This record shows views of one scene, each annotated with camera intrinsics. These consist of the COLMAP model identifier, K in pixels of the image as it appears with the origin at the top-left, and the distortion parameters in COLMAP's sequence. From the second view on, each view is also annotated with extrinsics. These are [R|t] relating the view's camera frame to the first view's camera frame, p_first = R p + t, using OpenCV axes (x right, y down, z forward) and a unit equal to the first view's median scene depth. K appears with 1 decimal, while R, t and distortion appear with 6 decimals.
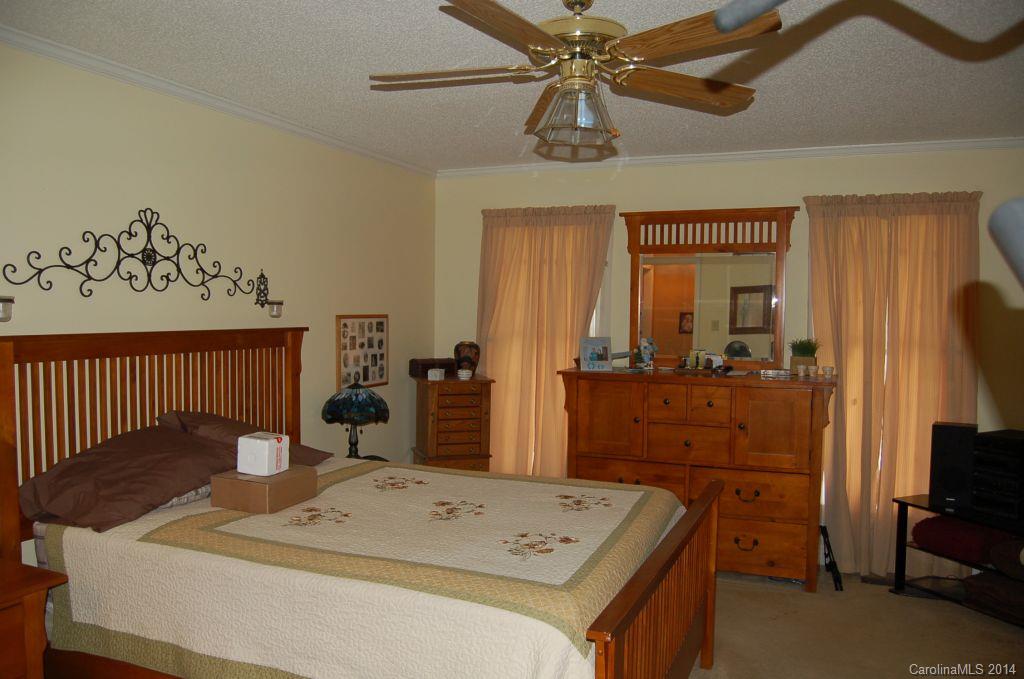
lens RADIAL K [[808.7, 0, 509.7], [0, 808.7, 345.8], [0, 0, 1]] dist [-0.087244, 0.032572]
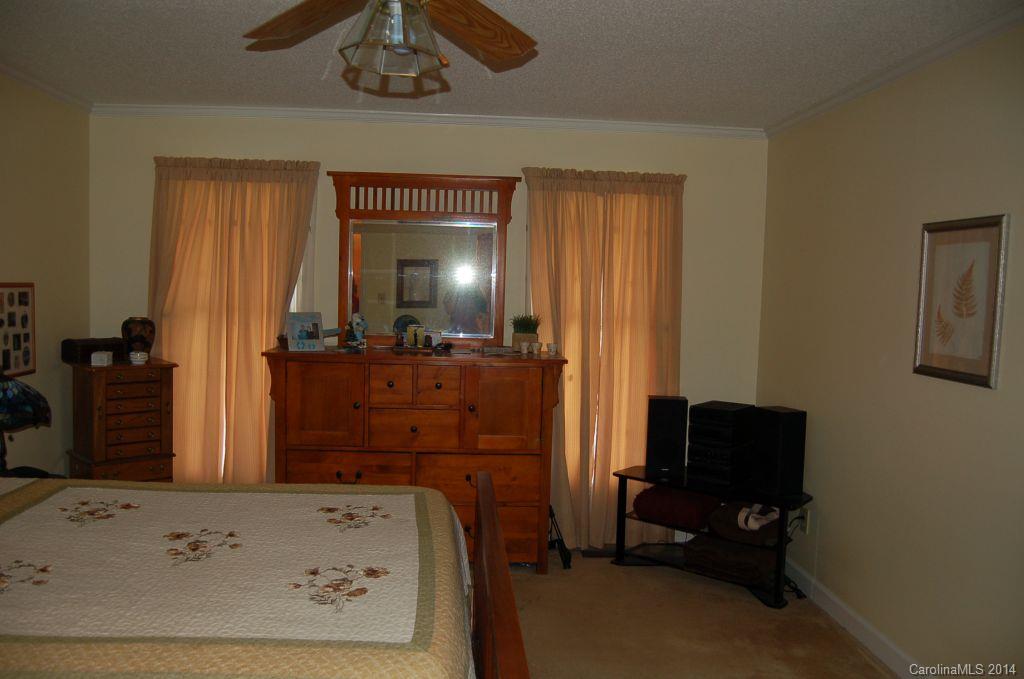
lens RADIAL K [[808.7, 0, 509.7], [0, 808.7, 345.8], [0, 0, 1]] dist [-0.087244, 0.032572]
pose [[0.894118, -0.015760, 0.447554, -0.088807], [-0.000949, 0.999312, 0.037086, -0.007353], [-0.447831, -0.033584, 0.893487, 0.130046]]
